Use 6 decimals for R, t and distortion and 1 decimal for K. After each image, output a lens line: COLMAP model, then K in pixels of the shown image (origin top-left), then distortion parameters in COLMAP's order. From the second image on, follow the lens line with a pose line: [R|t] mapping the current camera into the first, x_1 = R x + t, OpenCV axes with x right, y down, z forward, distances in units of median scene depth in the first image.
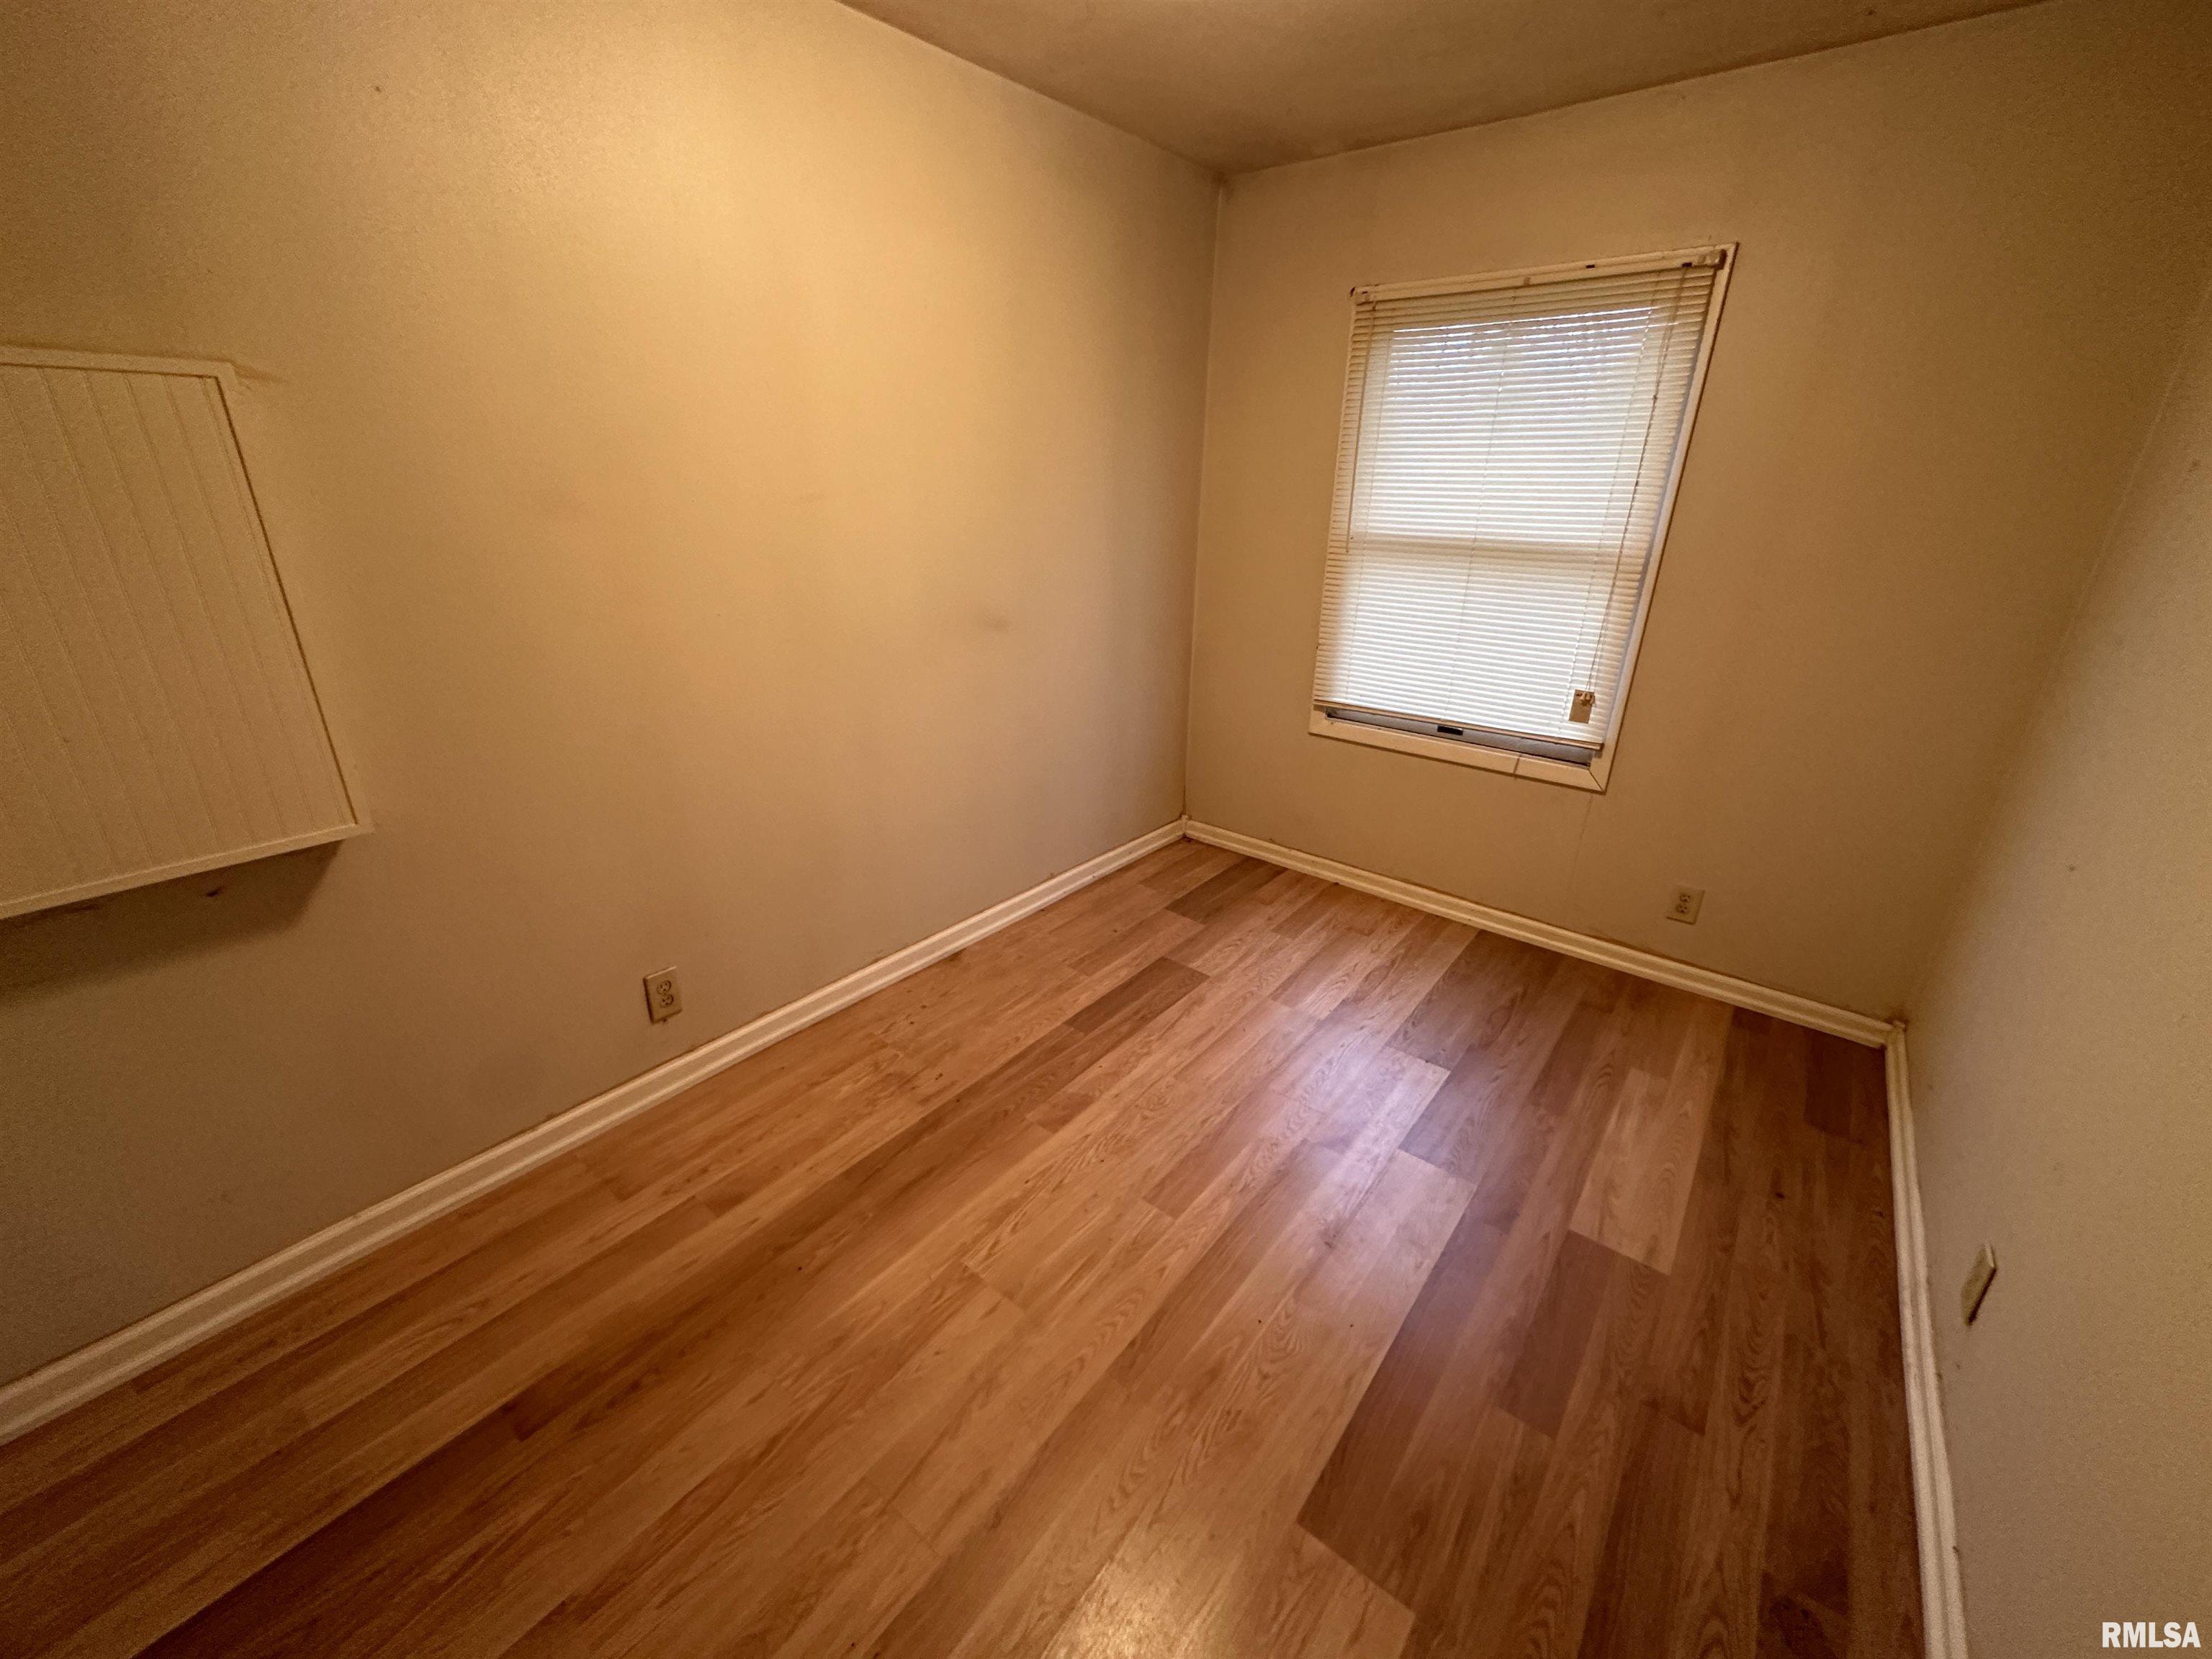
lens RADIAL K [[881.8, 0, 1109.1], [0, 881.8, 823.1], [0, 0, 1]] dist [-0.002682, 0.000200]
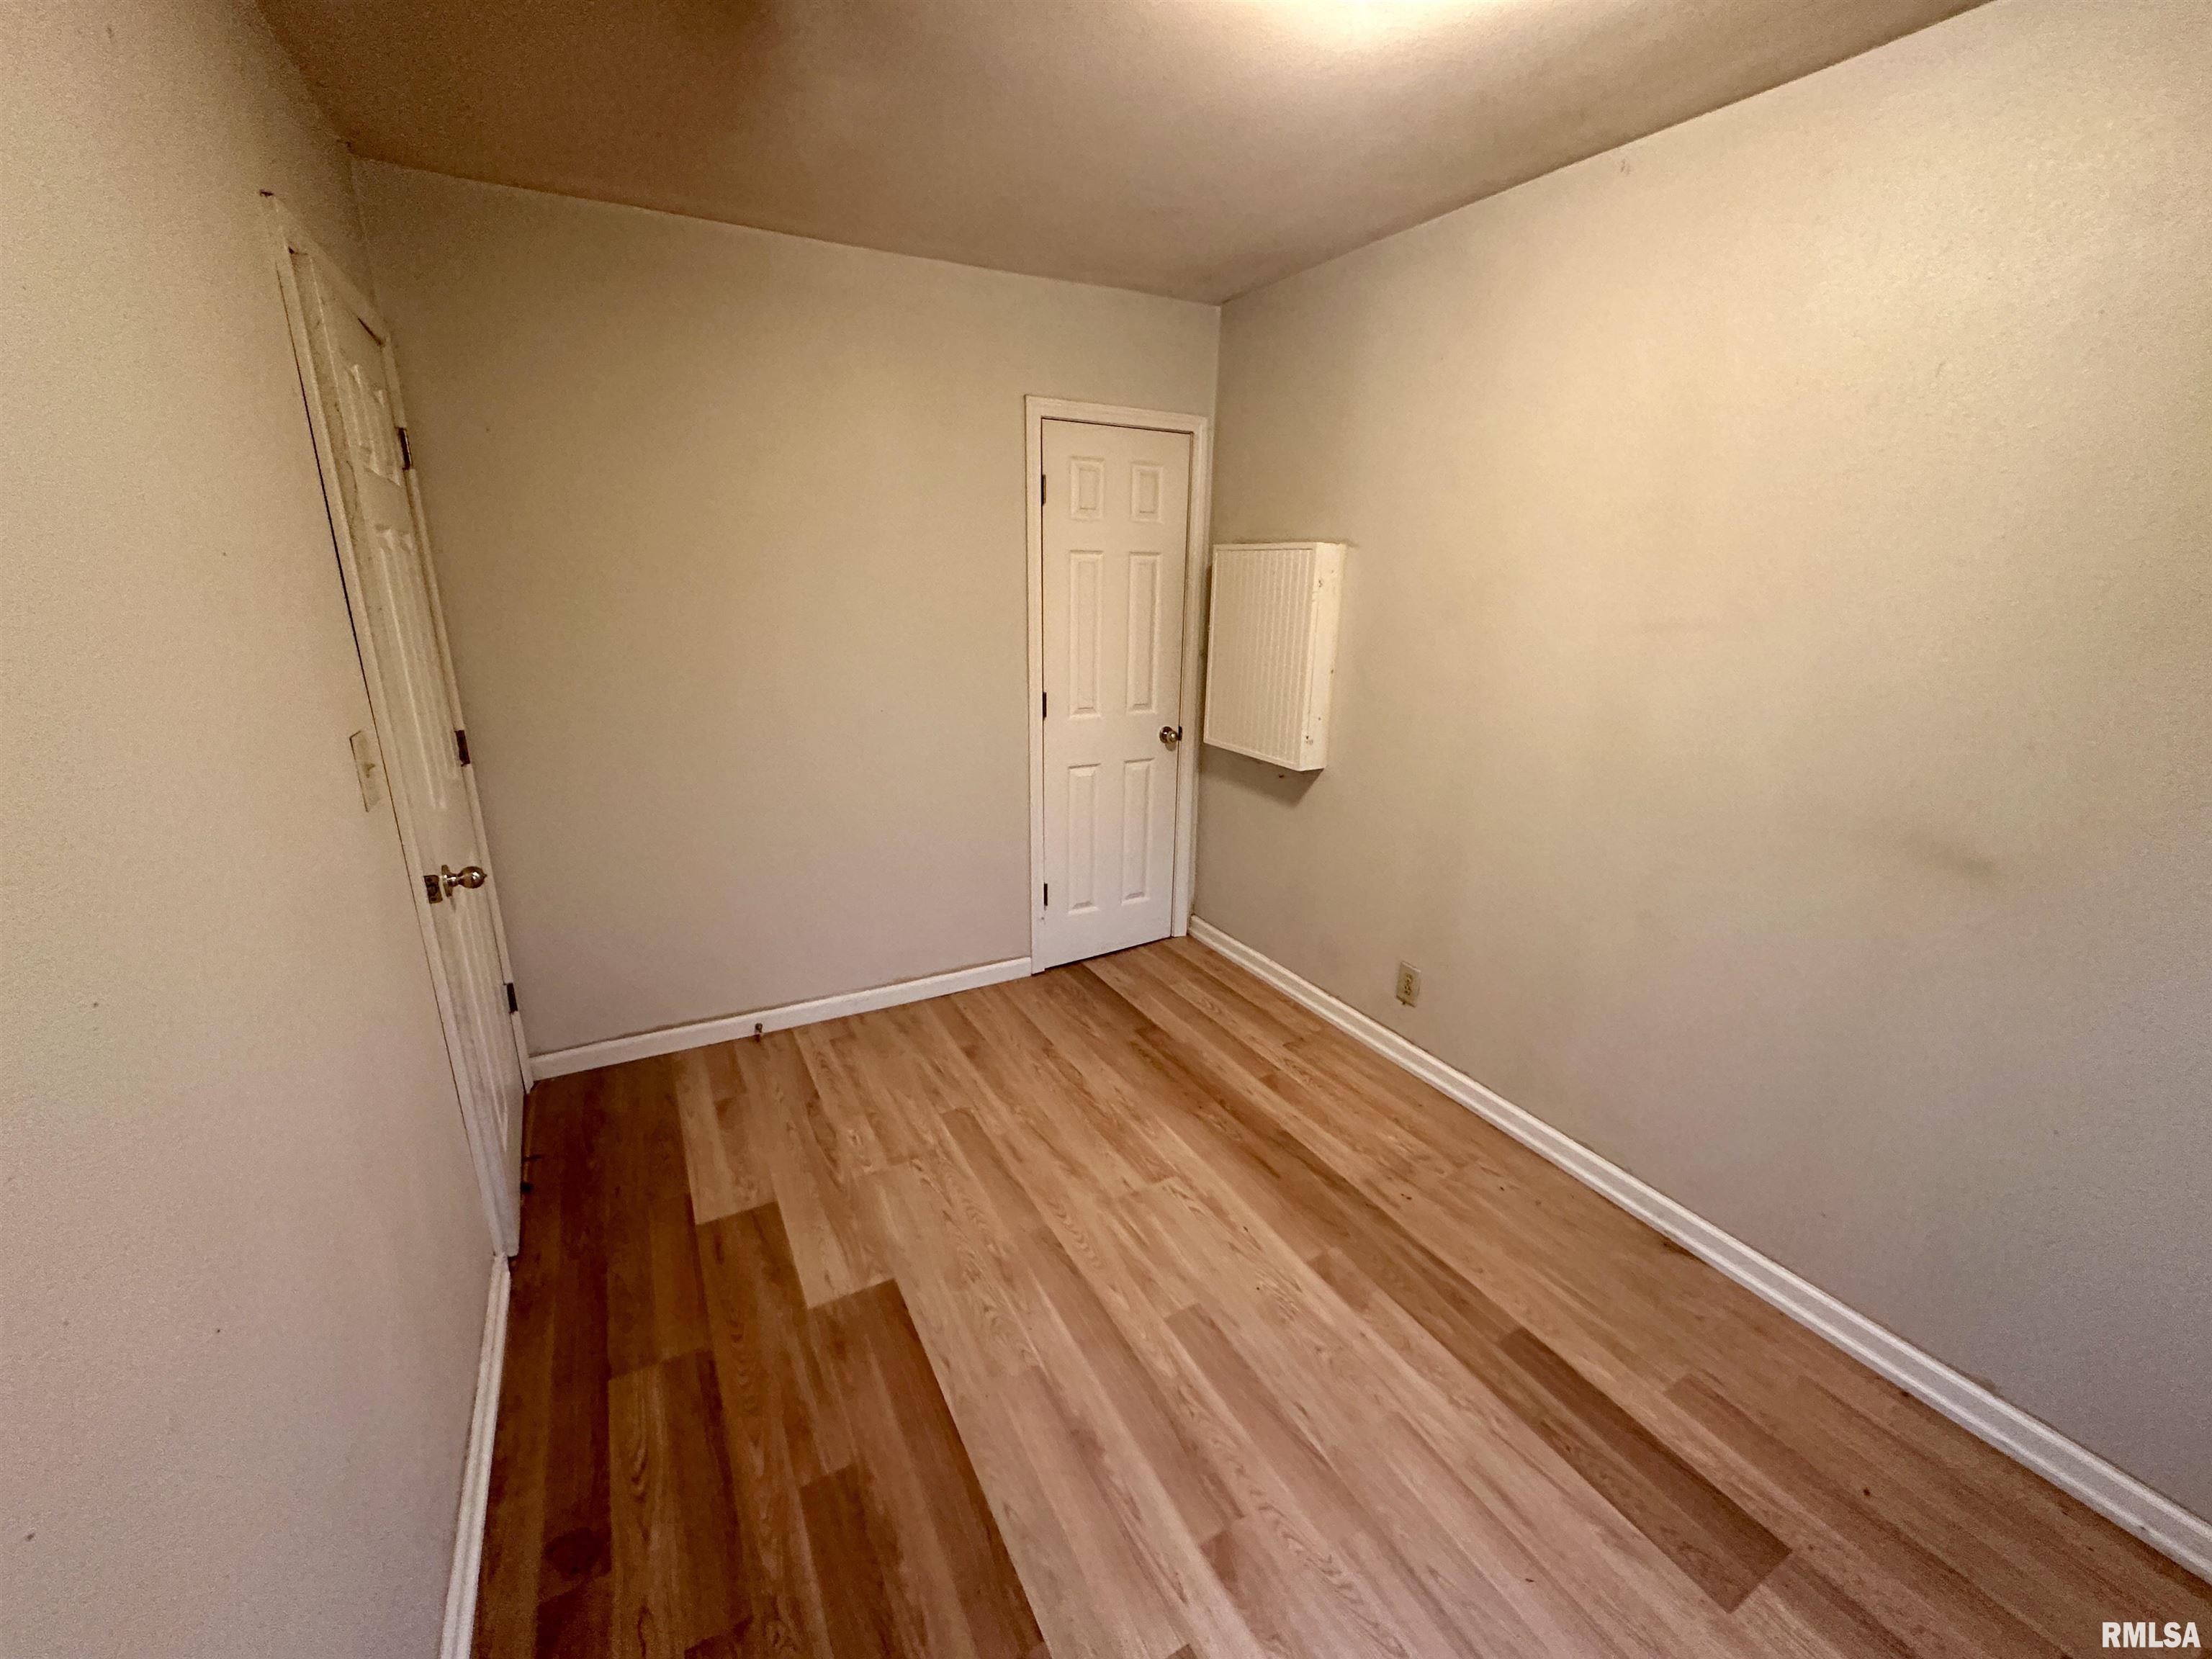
lens RADIAL K [[881.8, 0, 1096.2], [0, 881.8, 827.2], [0, 0, 1]] dist [-0.002682, 0.000200]
pose [[-0.392247, 0.244065, -0.886890, 0.816120], [-0.354946, 0.849328, 0.390711, -0.367231], [0.848620, 0.468053, -0.246517, 0.881281]]
